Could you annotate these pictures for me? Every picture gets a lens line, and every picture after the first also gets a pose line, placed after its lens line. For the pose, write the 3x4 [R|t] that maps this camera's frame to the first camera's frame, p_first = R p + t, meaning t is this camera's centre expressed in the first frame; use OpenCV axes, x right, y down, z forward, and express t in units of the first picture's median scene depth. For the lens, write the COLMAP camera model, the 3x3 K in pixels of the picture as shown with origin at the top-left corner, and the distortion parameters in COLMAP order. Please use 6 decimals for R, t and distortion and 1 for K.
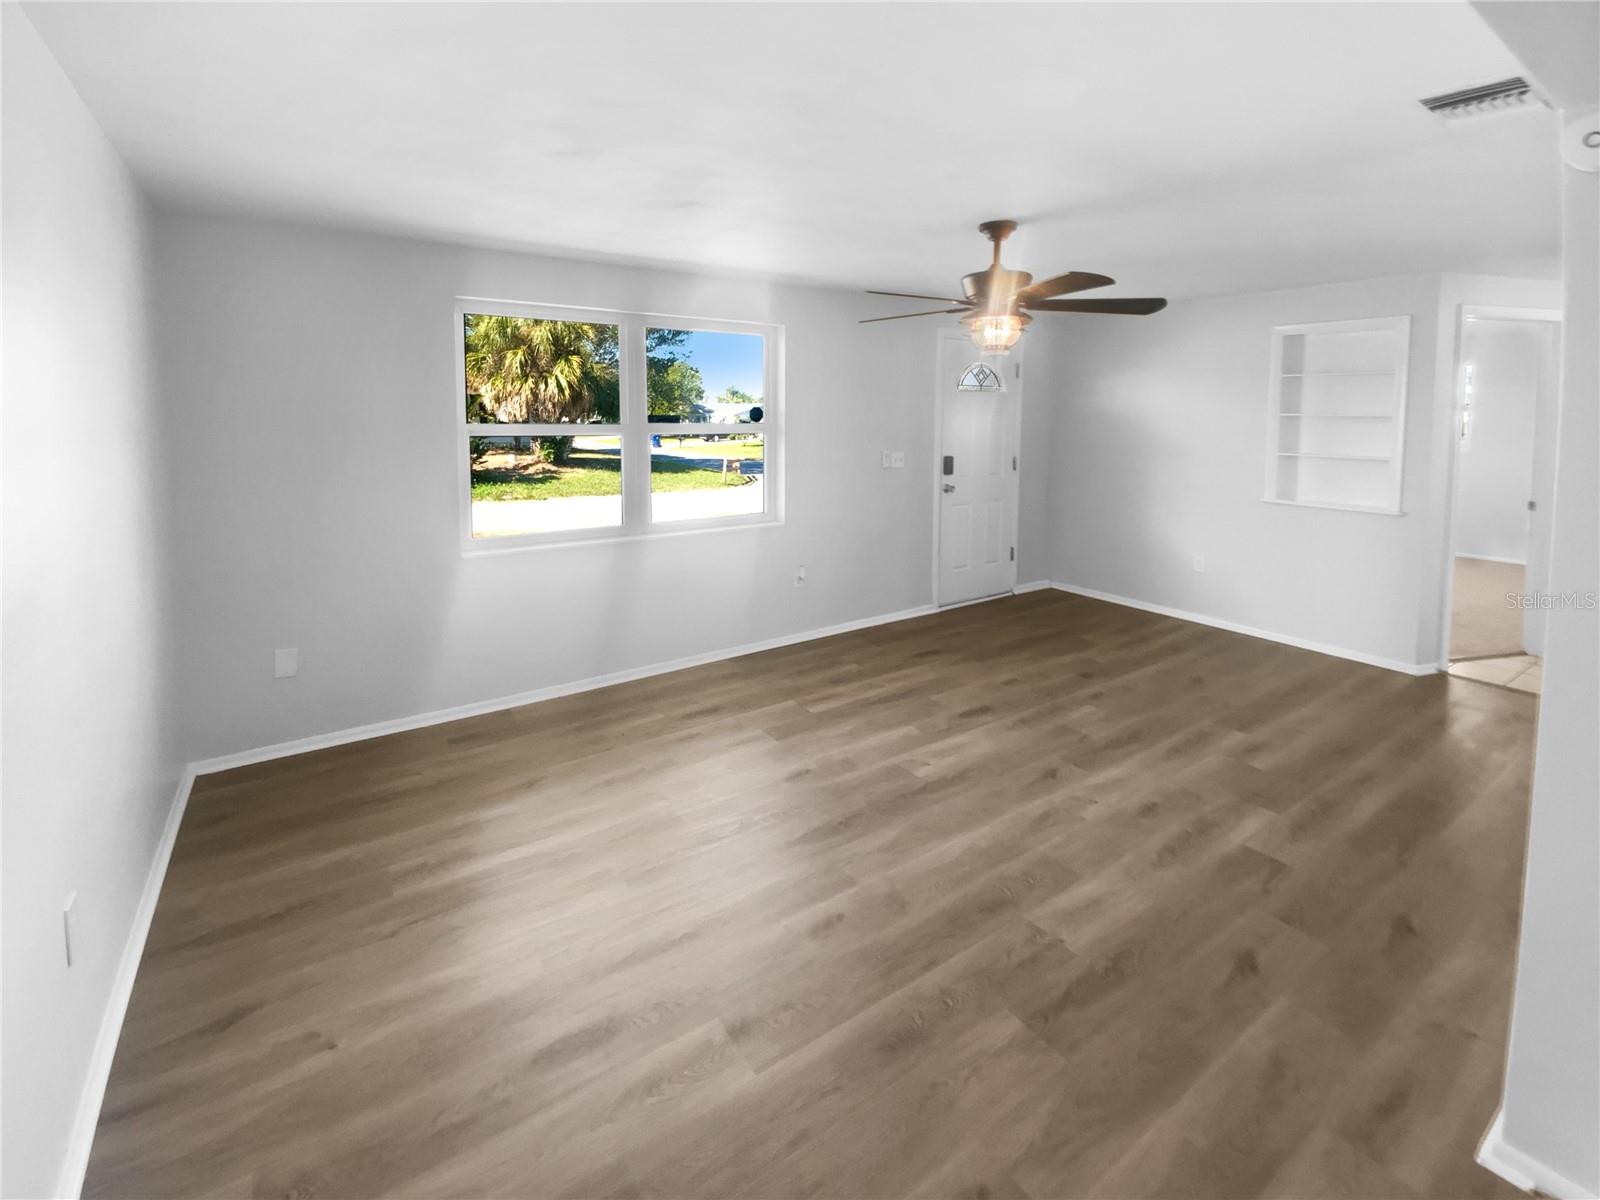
lens RADIAL K [[675.4, 0, 747.4], [0, 675.4, 604.3], [0, 0, 1]] dist [0.008663, -0.000620]
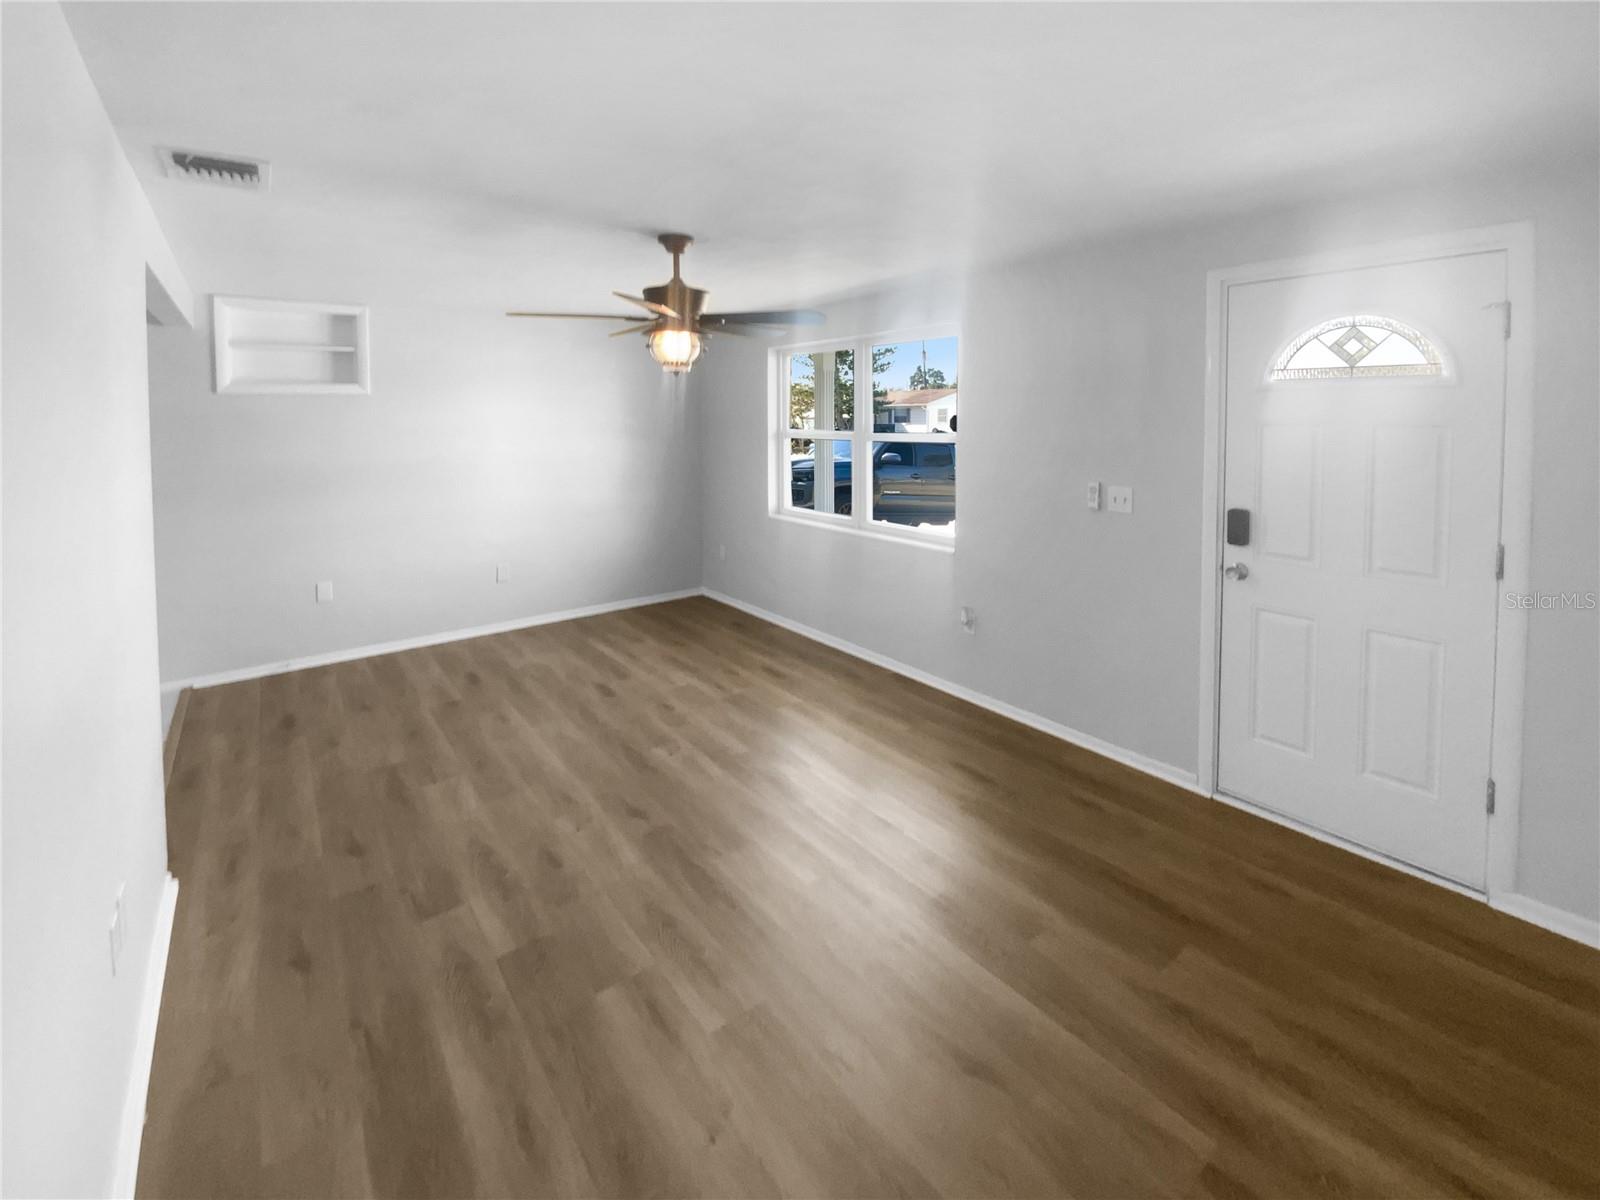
lens RADIAL K [[701.1, 0, 800.0], [0, 701.1, 600.0], [0, 0, 1]] dist [0.011013, 0.000099]
pose [[0.078513, 0.253487, -0.964147, 1.459632], [-0.266890, 0.937175, 0.224662, -0.334264], [0.960523, 0.239682, 0.141234, 1.112178]]
